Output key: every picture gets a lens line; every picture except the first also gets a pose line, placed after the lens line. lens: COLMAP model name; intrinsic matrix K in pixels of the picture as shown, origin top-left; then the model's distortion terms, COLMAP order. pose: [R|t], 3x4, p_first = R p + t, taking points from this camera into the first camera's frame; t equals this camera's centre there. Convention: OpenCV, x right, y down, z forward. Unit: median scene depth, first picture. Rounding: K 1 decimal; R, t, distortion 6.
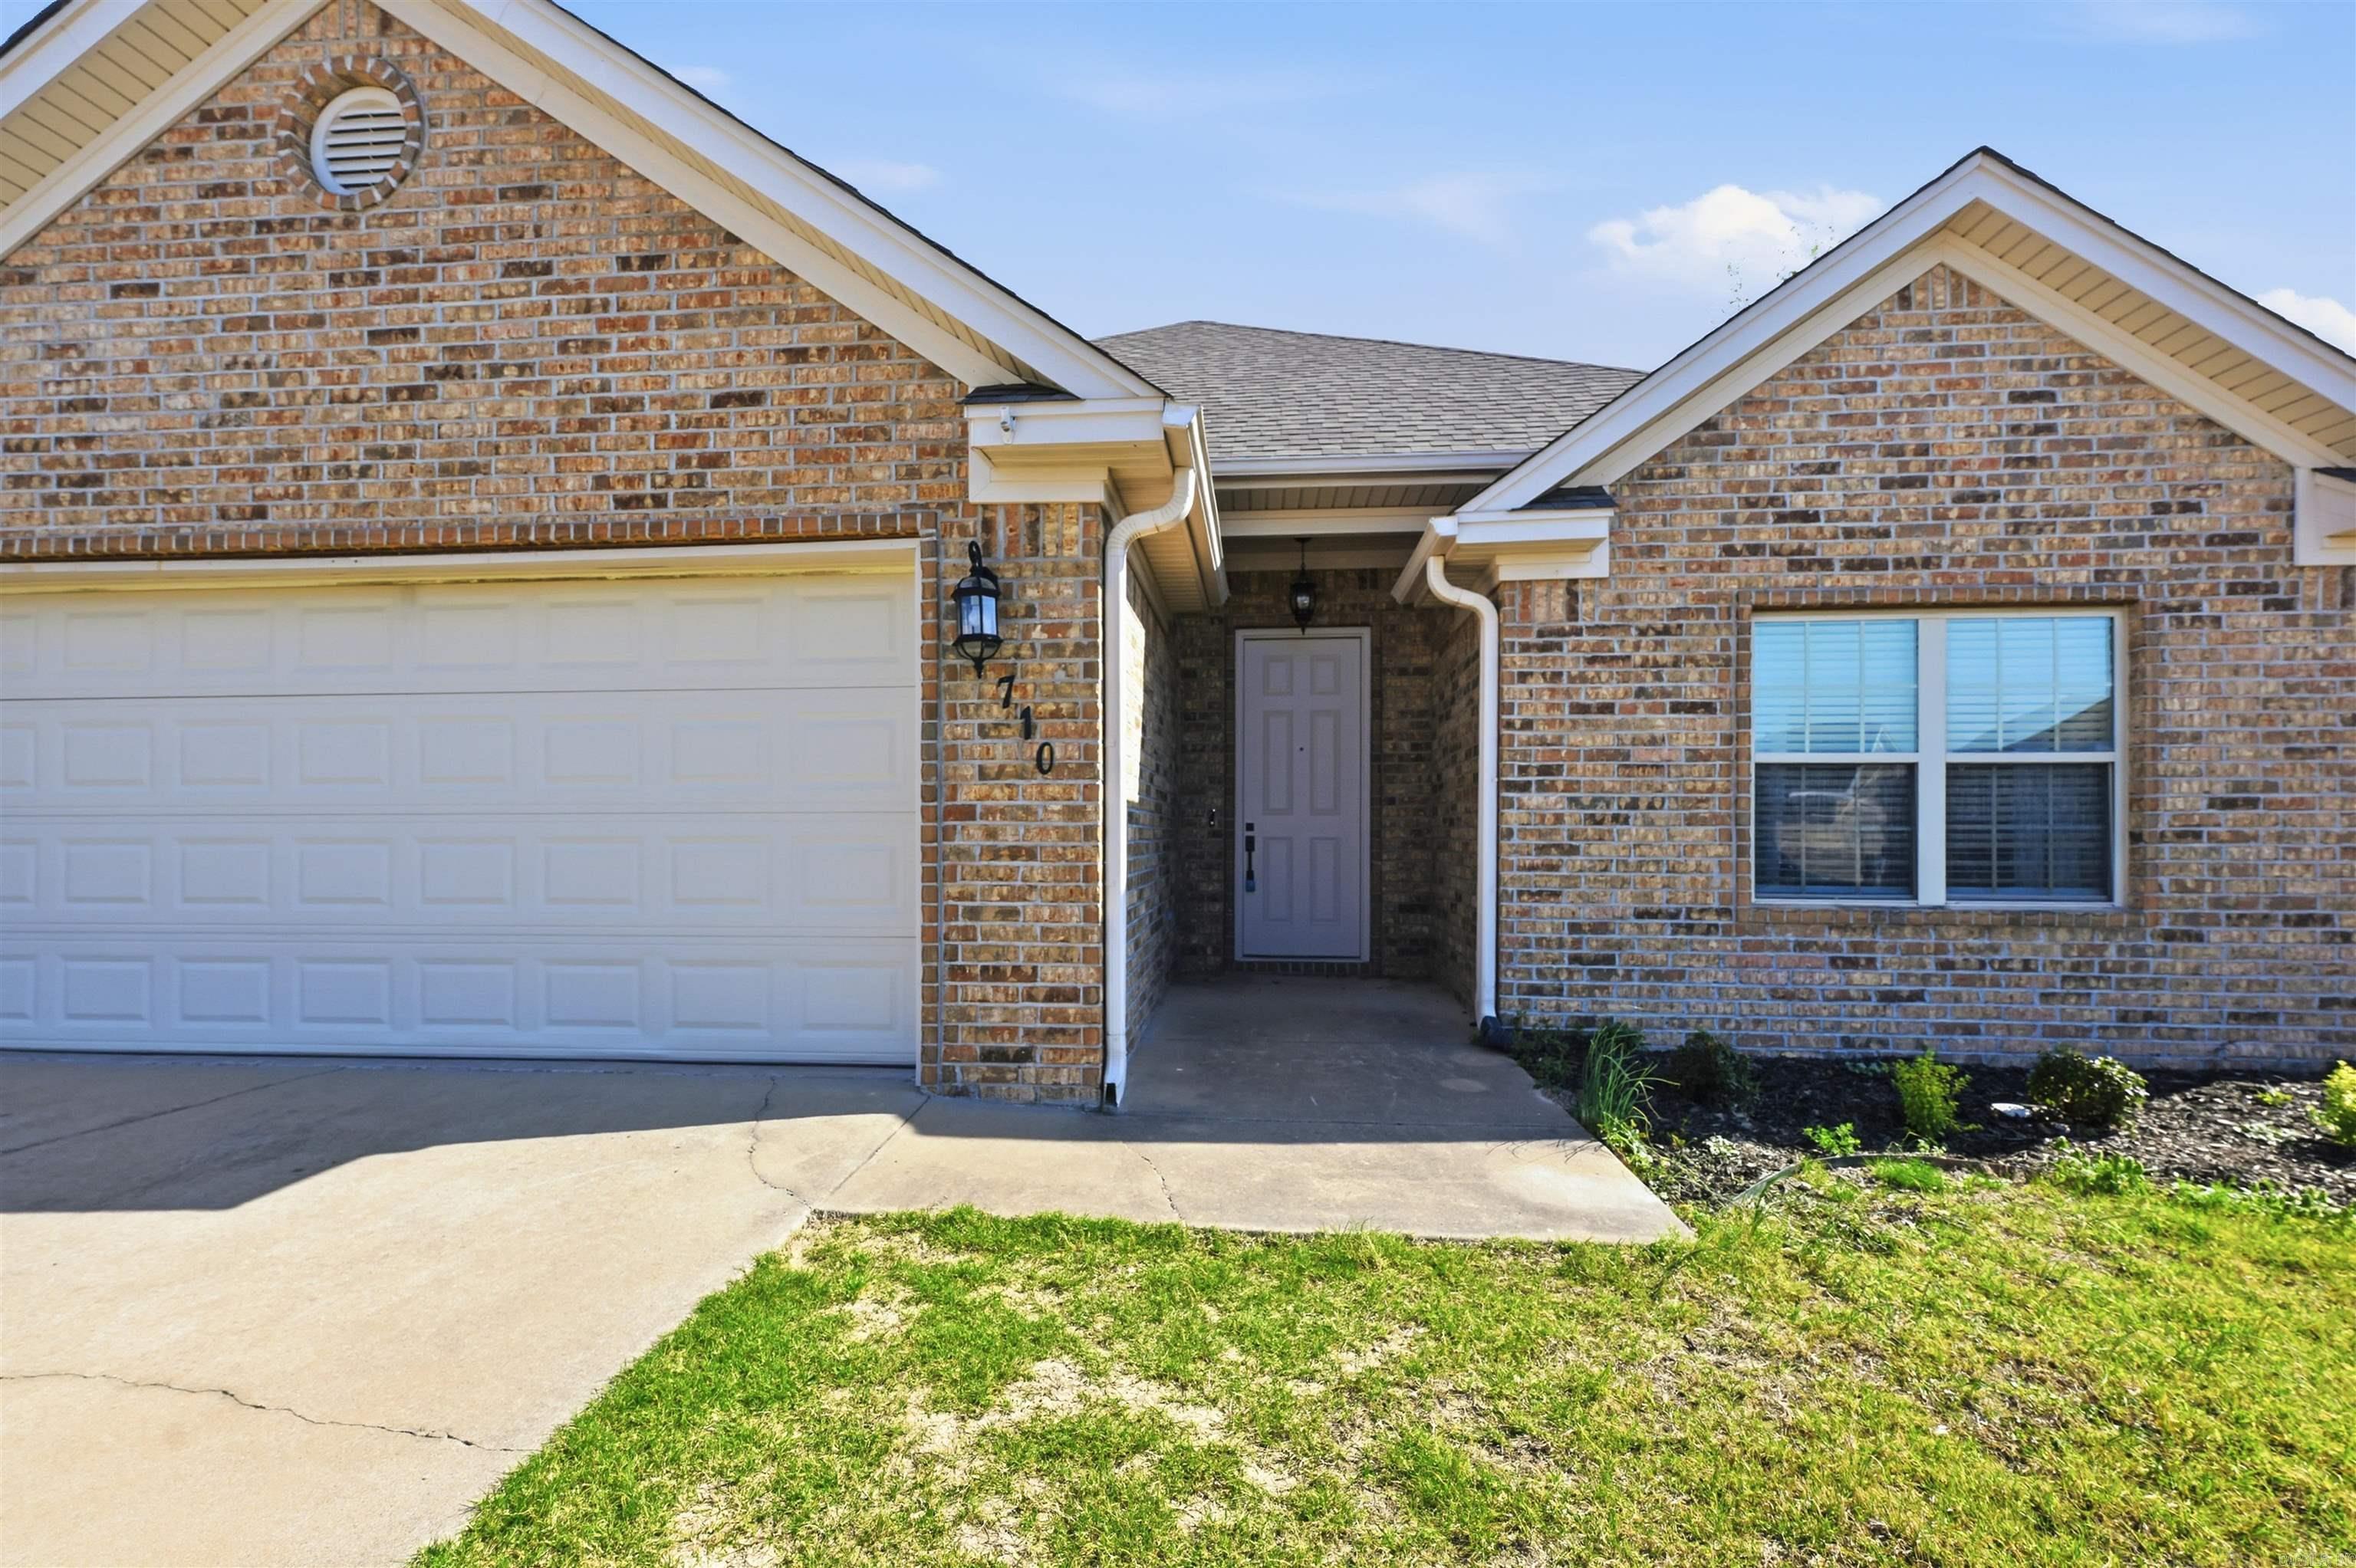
lens RADIAL K [[1119.2, 0, 1188.7], [0, 1119.2, 825.3], [0, 0, 1]] dist [0.003472, -0.000119]
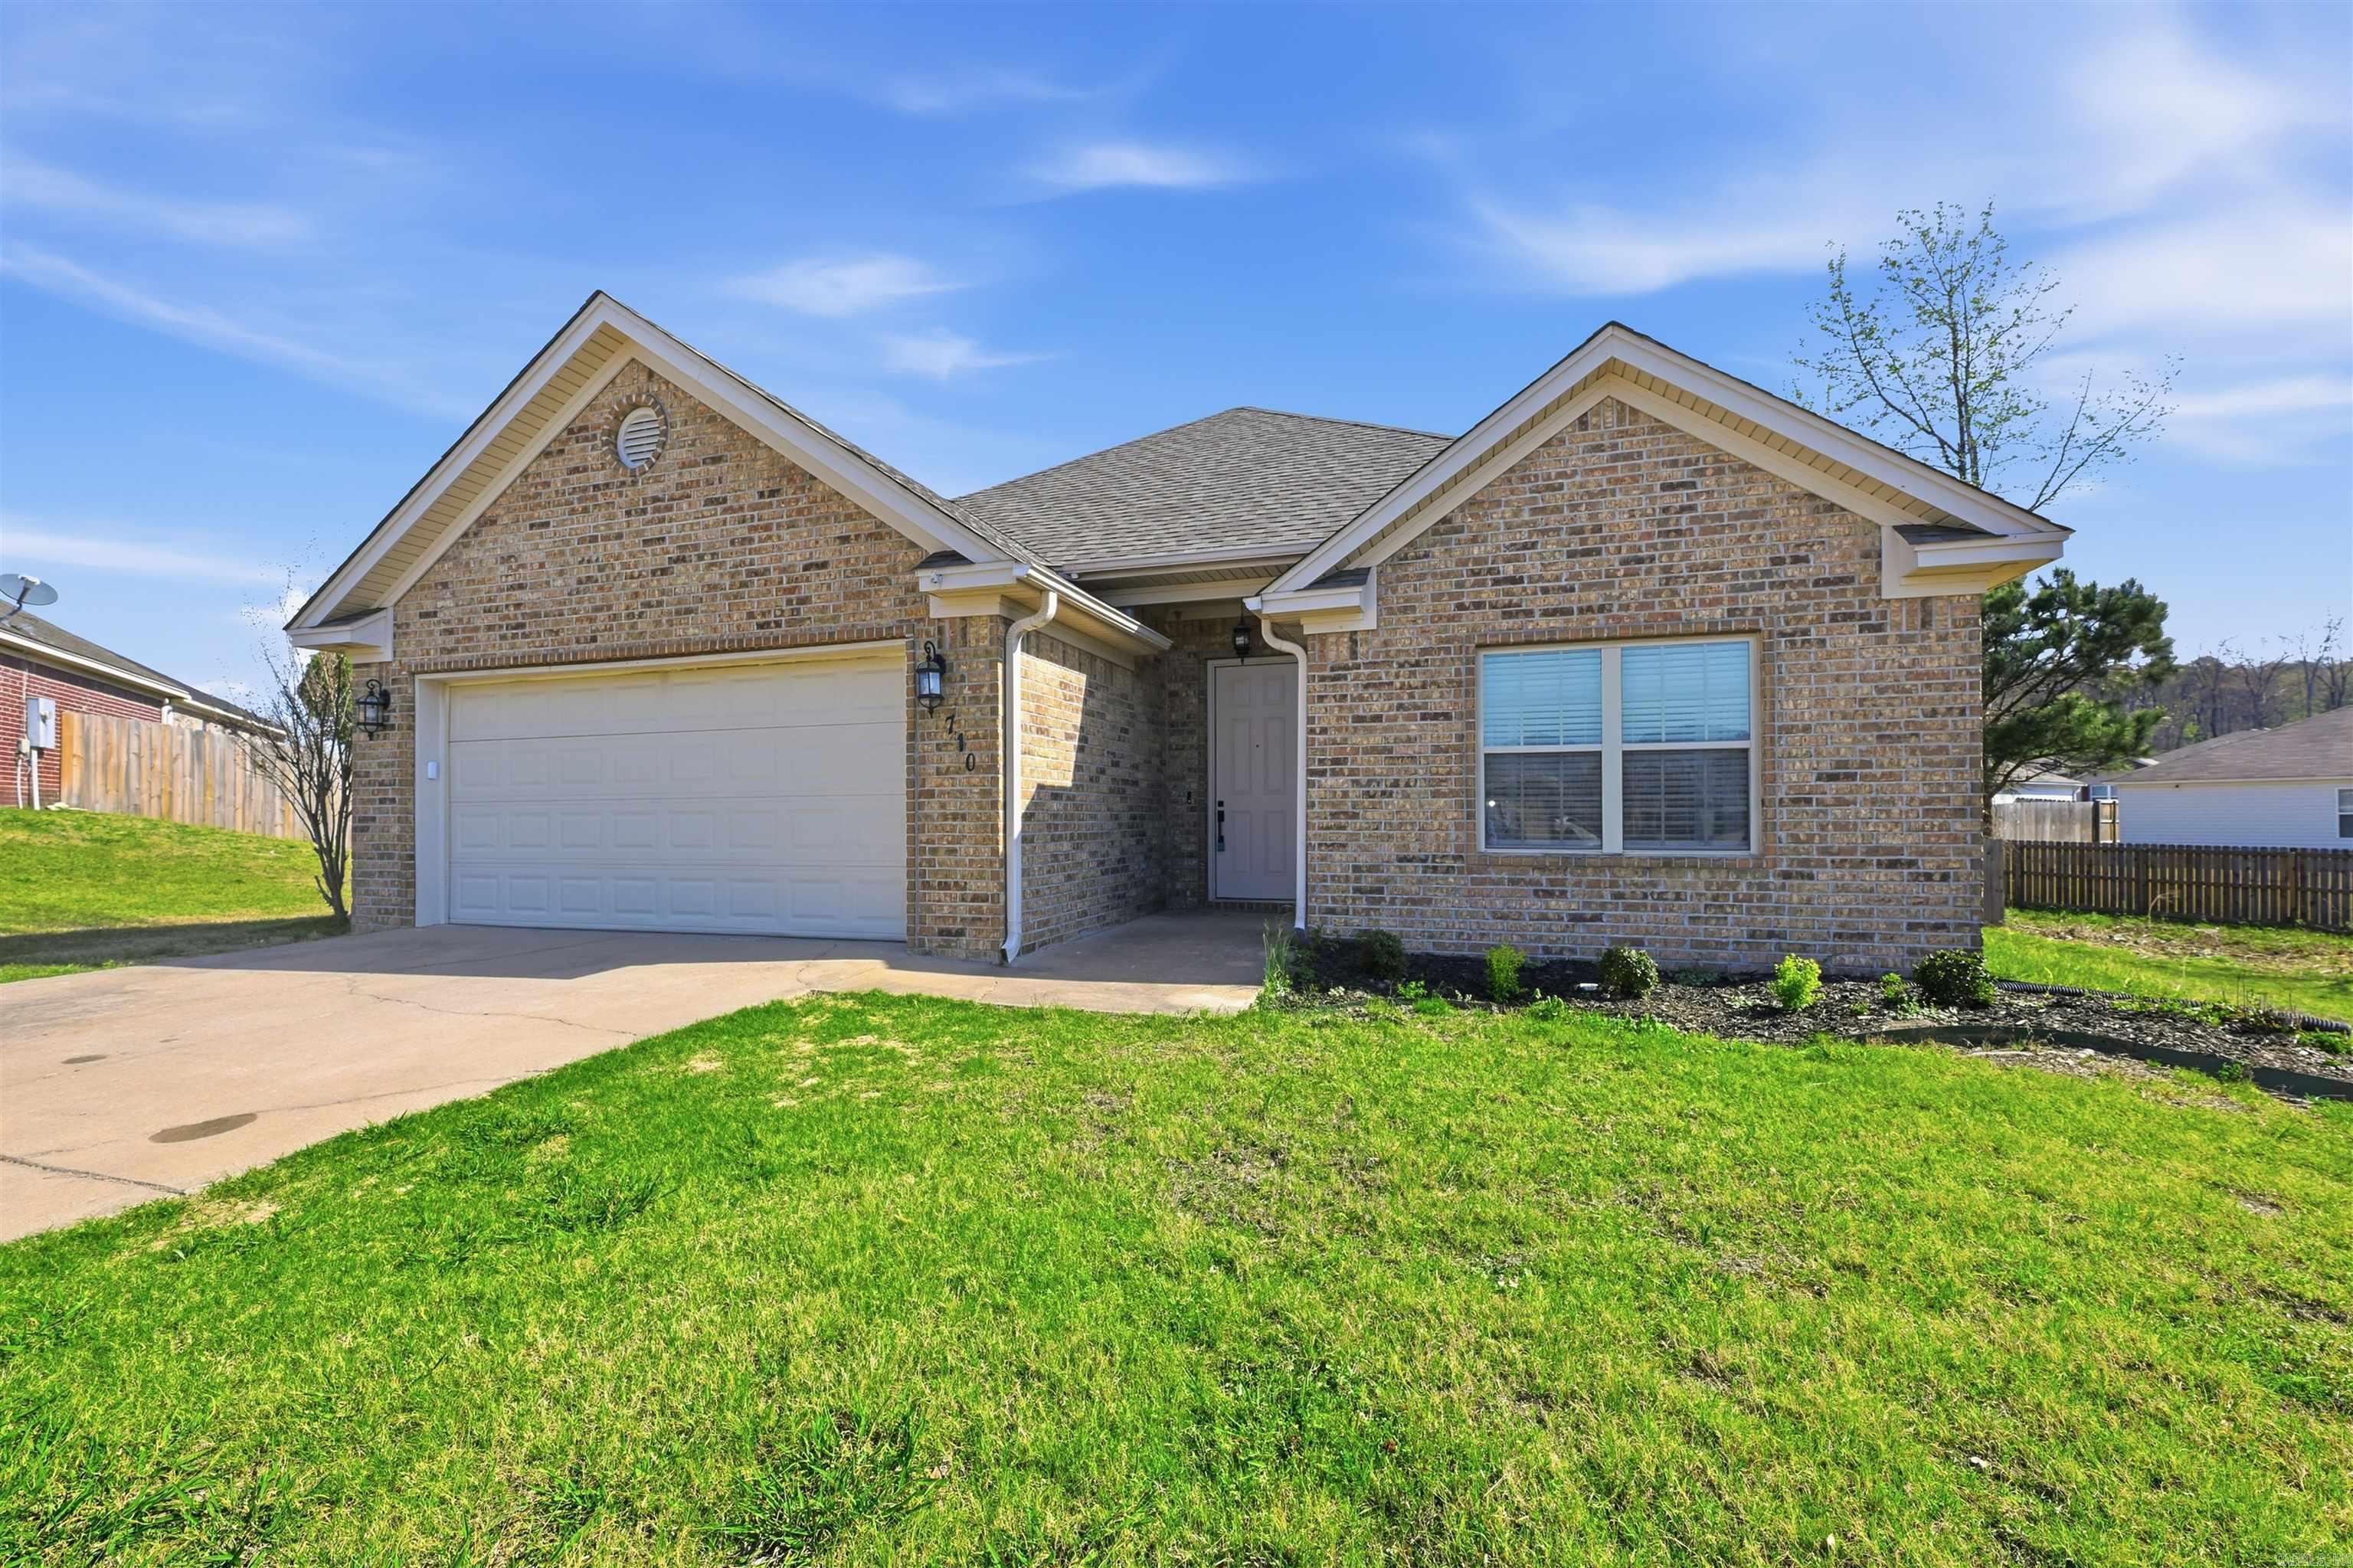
lens RADIAL K [[993.0, 0, 1106.6], [0, 993.0, 797.2], [0, 0, 1]] dist [0.000142, 0.000176]
pose [[0.970087, -0.010292, -0.242539, 0.400528], [0.007679, 0.999902, -0.011718, 0.012729], [0.242636, 0.009505, 0.970071, -0.398008]]
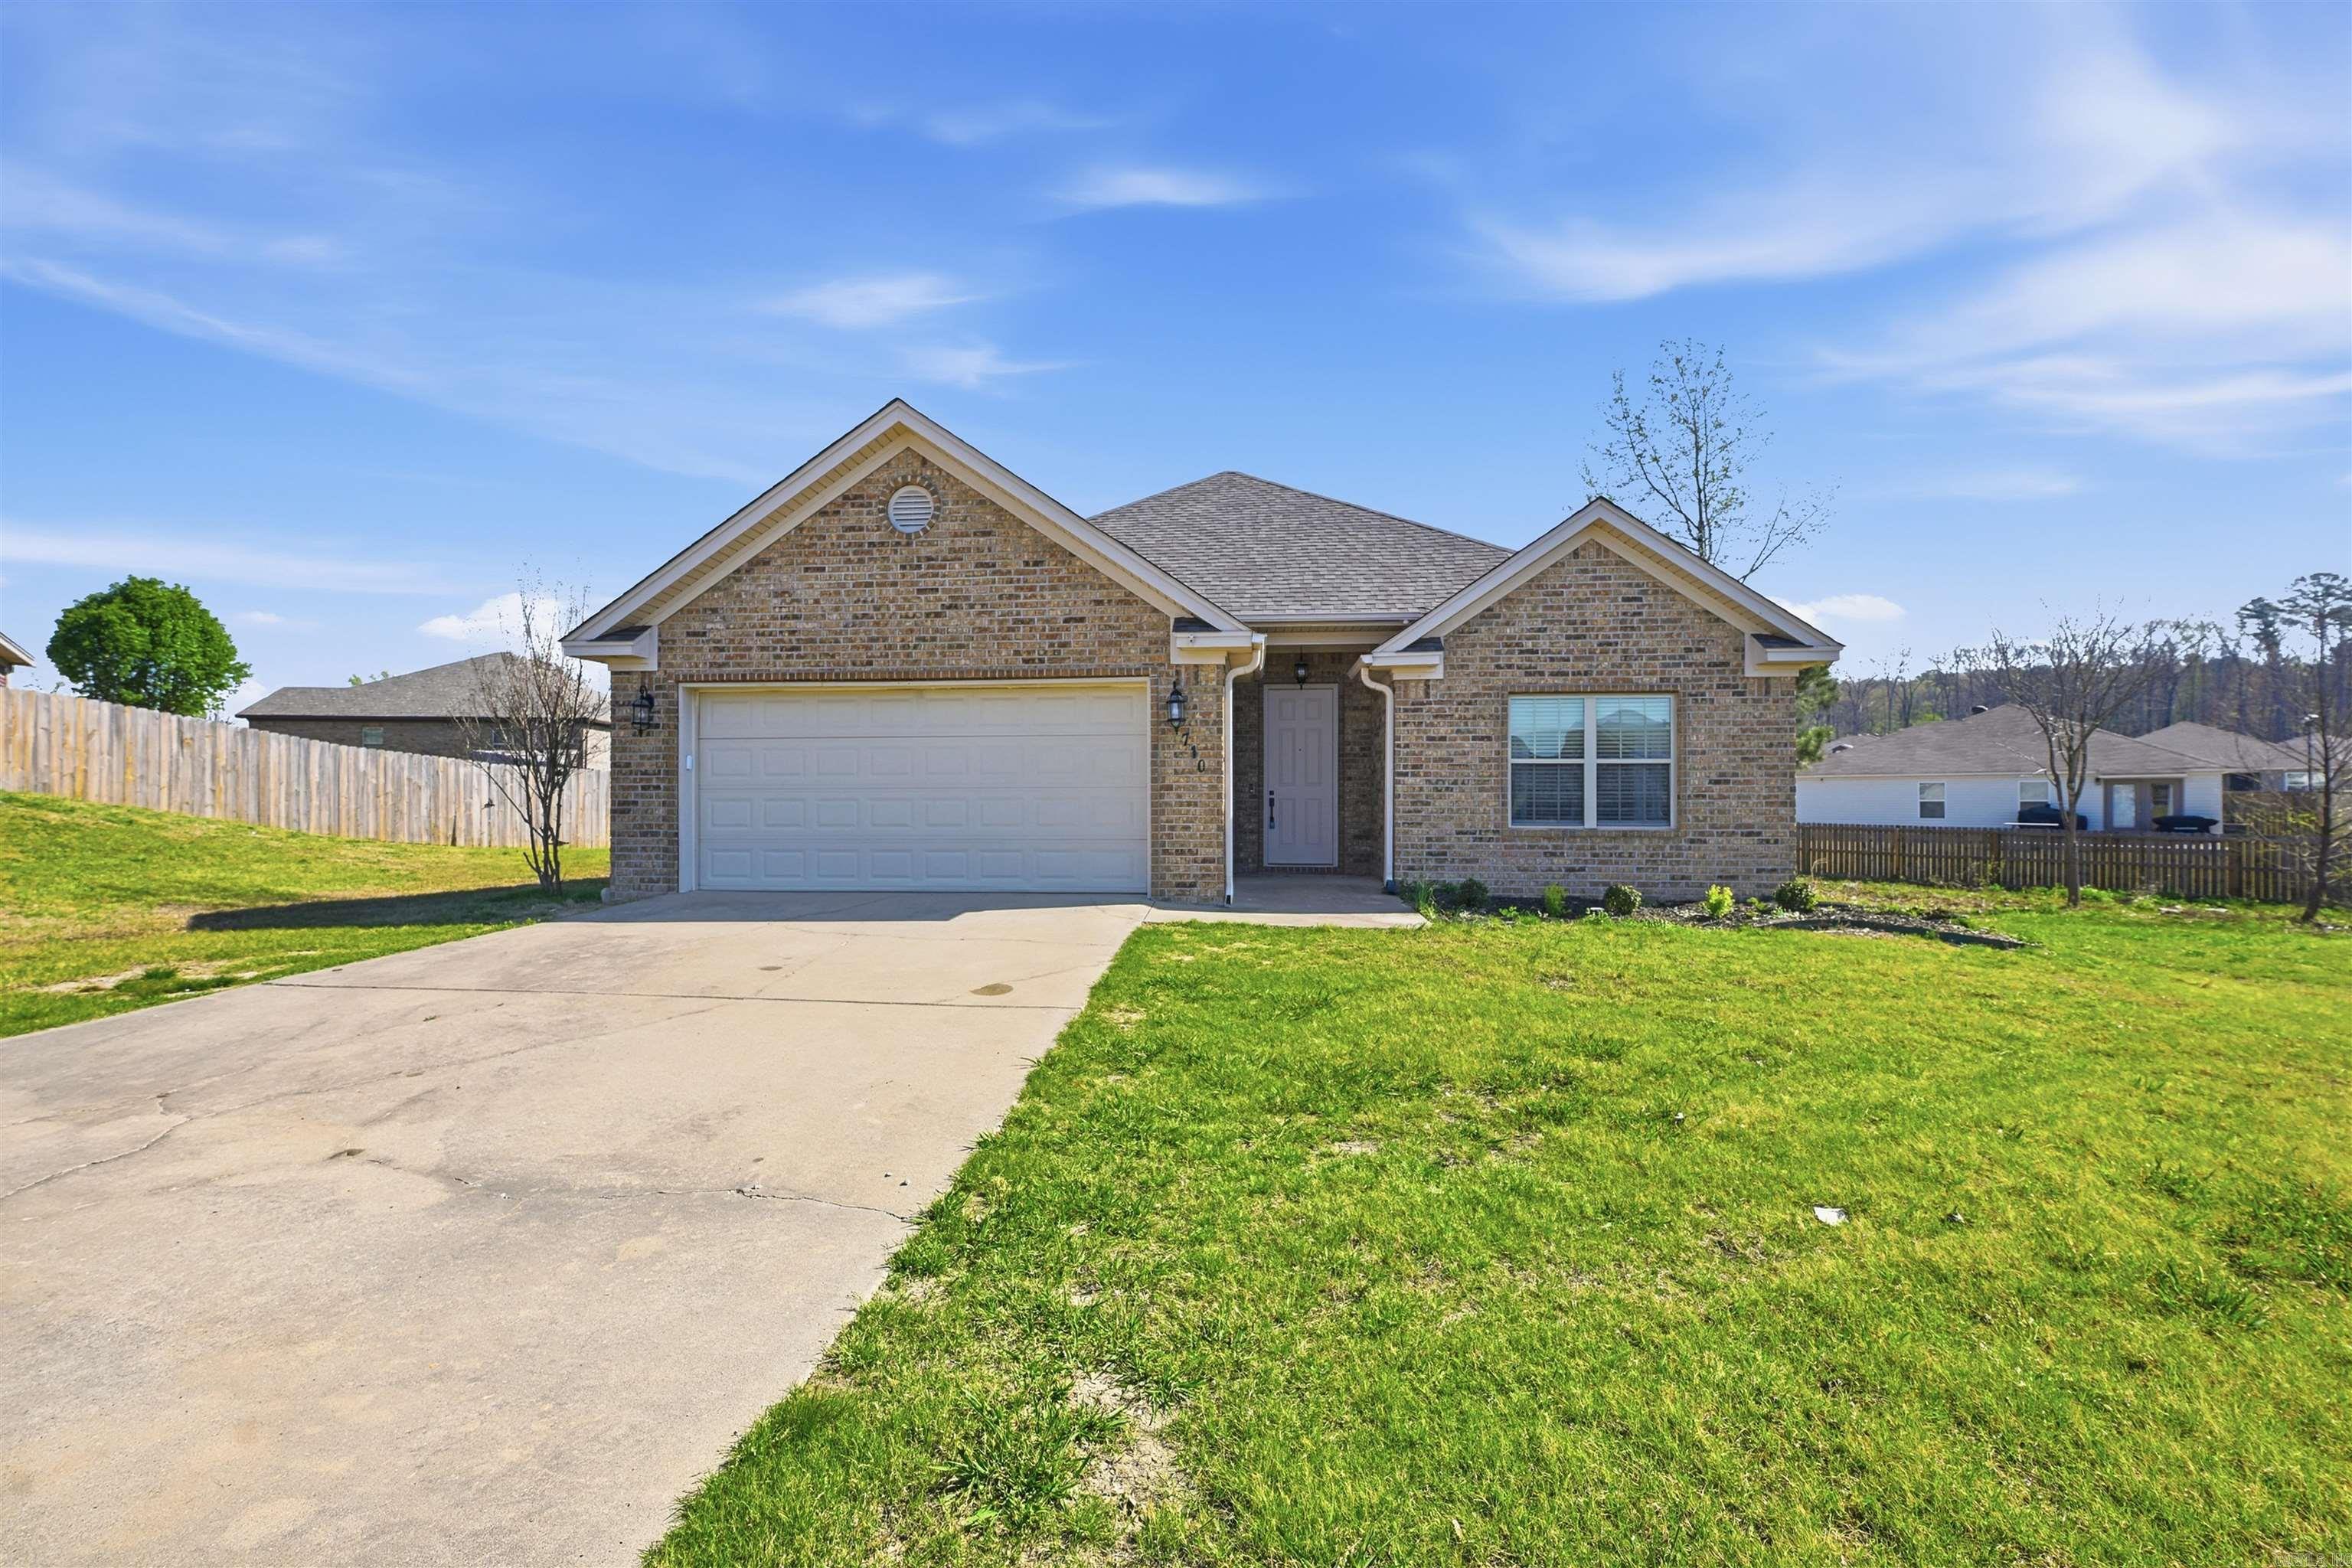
lens RADIAL K [[929.0, 0, 1178.6], [0, 929.0, 782.4], [0, 0, 1]] dist [0.000577, -0.000618]
pose [[0.999737, -0.001300, -0.022895, -0.116323], [0.001104, 0.999963, -0.008530, -0.004919], [0.022905, 0.008503, 0.999701, -0.953832]]
